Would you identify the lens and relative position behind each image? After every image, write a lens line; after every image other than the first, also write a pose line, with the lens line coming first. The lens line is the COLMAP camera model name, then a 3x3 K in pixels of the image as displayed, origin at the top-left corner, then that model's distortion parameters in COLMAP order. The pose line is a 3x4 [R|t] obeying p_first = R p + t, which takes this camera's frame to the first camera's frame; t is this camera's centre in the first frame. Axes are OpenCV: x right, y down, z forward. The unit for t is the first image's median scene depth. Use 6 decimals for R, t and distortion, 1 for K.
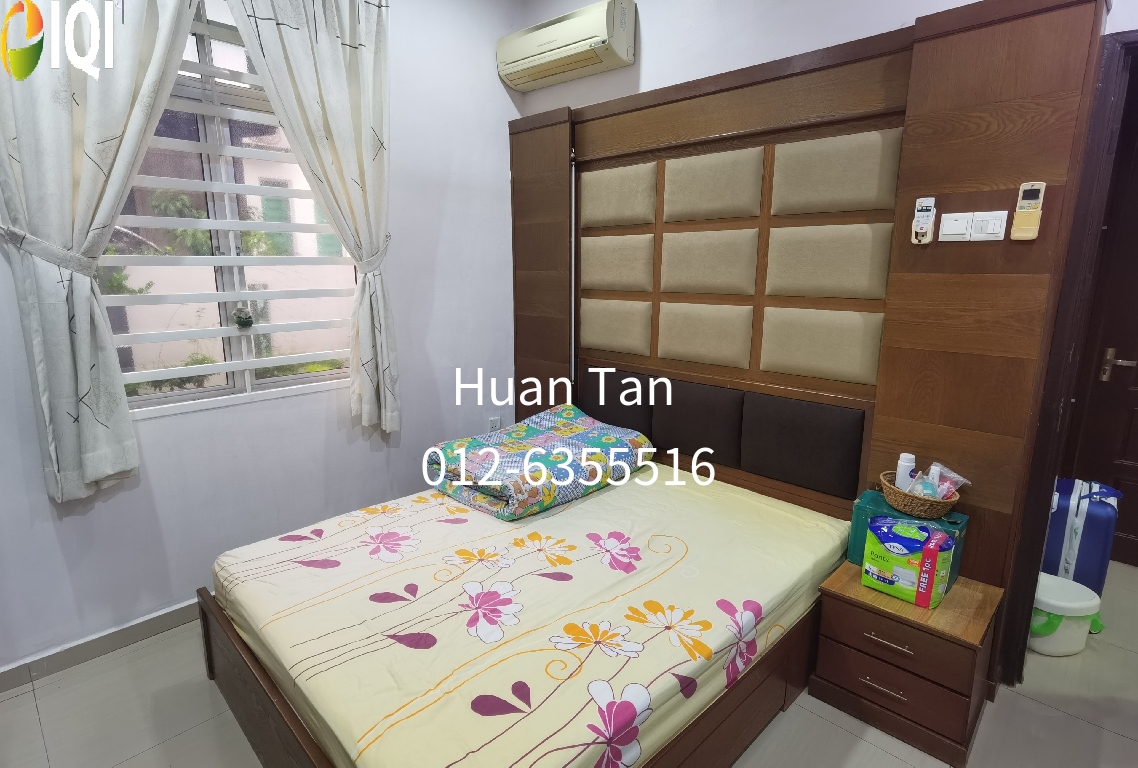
lens RADIAL K [[593.3, 0, 572.9], [0, 593.3, 384.9], [0, 0, 1]] dist [0.011928, -0.009428]
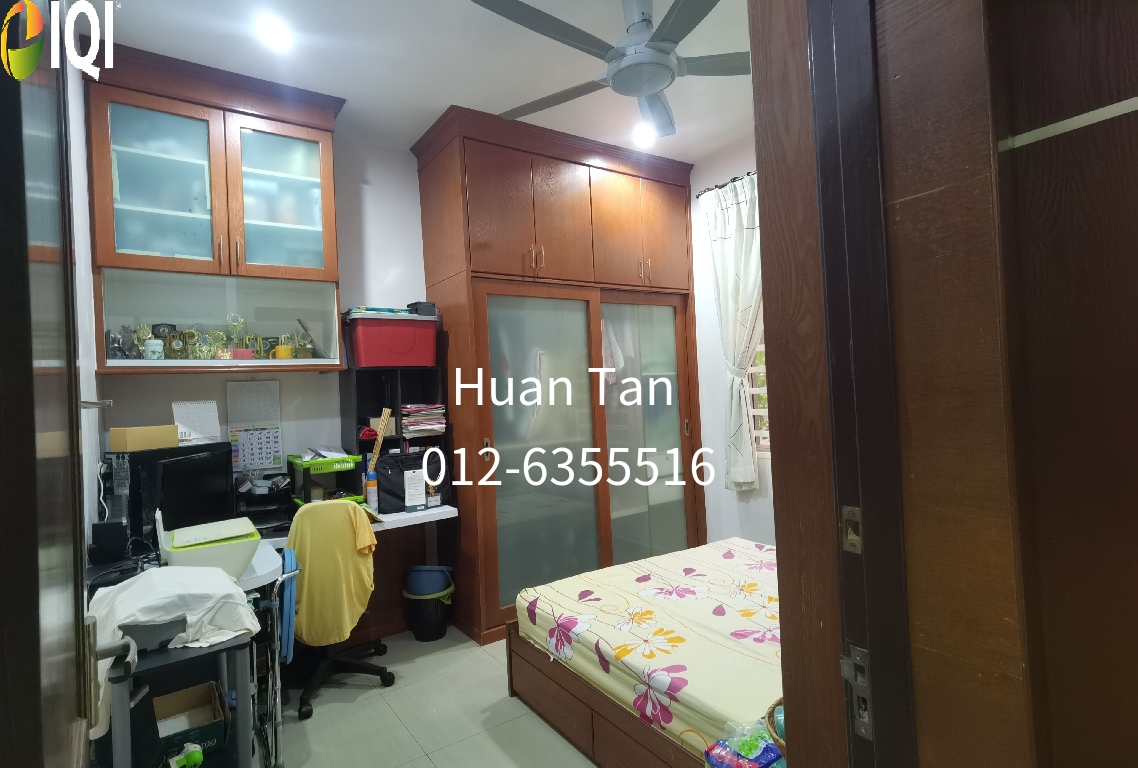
lens RADIAL K [[593.3, 0, 573.1], [0, 593.3, 379.5], [0, 0, 1]] dist [0.011928, -0.009428]
pose [[-0.193232, -0.010775, -0.981094, 1.398390], [-0.162942, 0.986407, 0.021259, -0.146377], [0.967529, 0.163969, -0.192361, 0.957789]]
